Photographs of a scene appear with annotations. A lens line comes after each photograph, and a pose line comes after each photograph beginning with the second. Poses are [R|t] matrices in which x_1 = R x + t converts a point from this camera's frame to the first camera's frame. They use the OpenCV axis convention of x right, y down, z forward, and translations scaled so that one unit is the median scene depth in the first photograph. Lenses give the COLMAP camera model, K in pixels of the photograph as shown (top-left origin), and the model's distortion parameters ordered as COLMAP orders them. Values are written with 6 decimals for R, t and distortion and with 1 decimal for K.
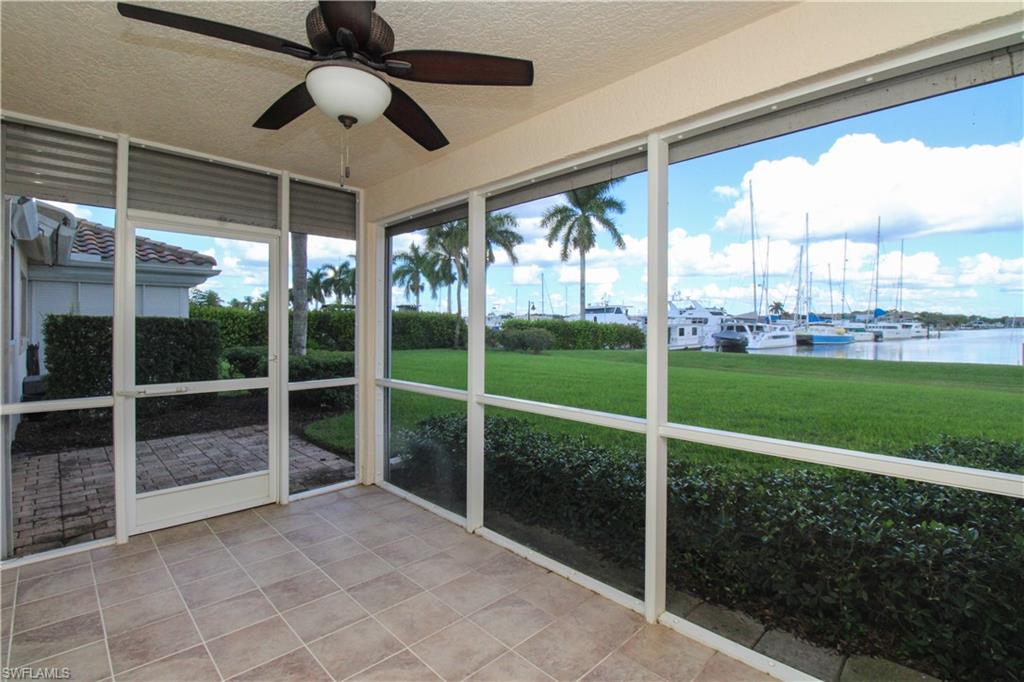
lens RADIAL K [[472.6, 0, 501.8], [0, 472.6, 335.7], [0, 0, 1]] dist [-0.016699, -0.006043]
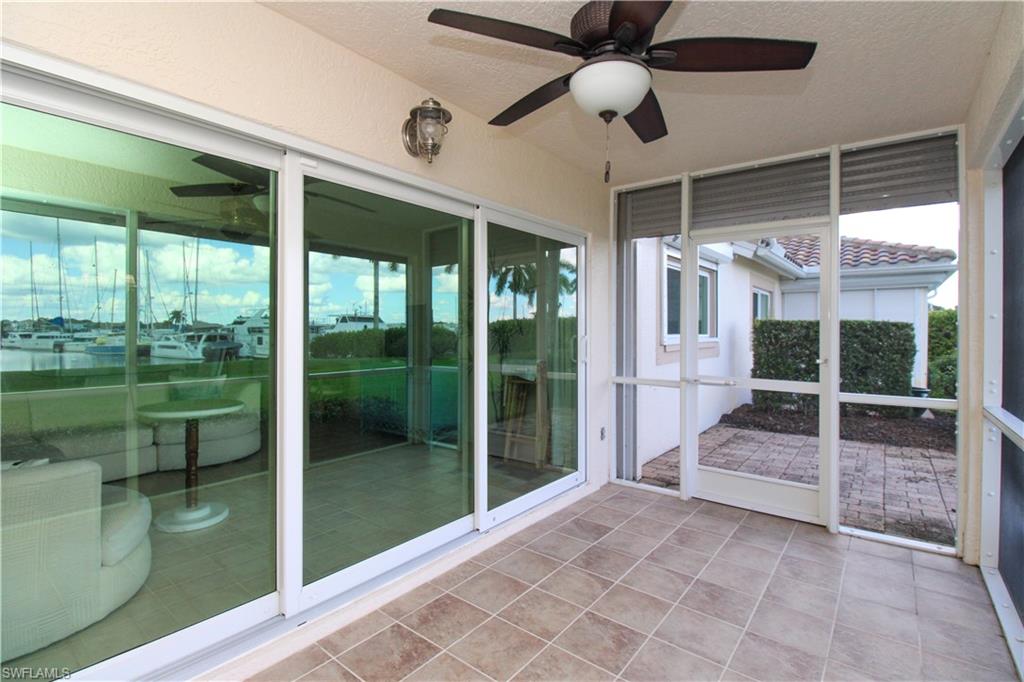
lens RADIAL K [[472.6, 0, 533.9], [0, 472.6, 334.4], [0, 0, 1]] dist [-0.016699, -0.006043]
pose [[0.147435, 0.008483, -0.989035, 0.306615], [-0.024366, 0.999691, 0.004942, 0.005046], [0.988772, 0.023371, 0.147596, 0.330626]]
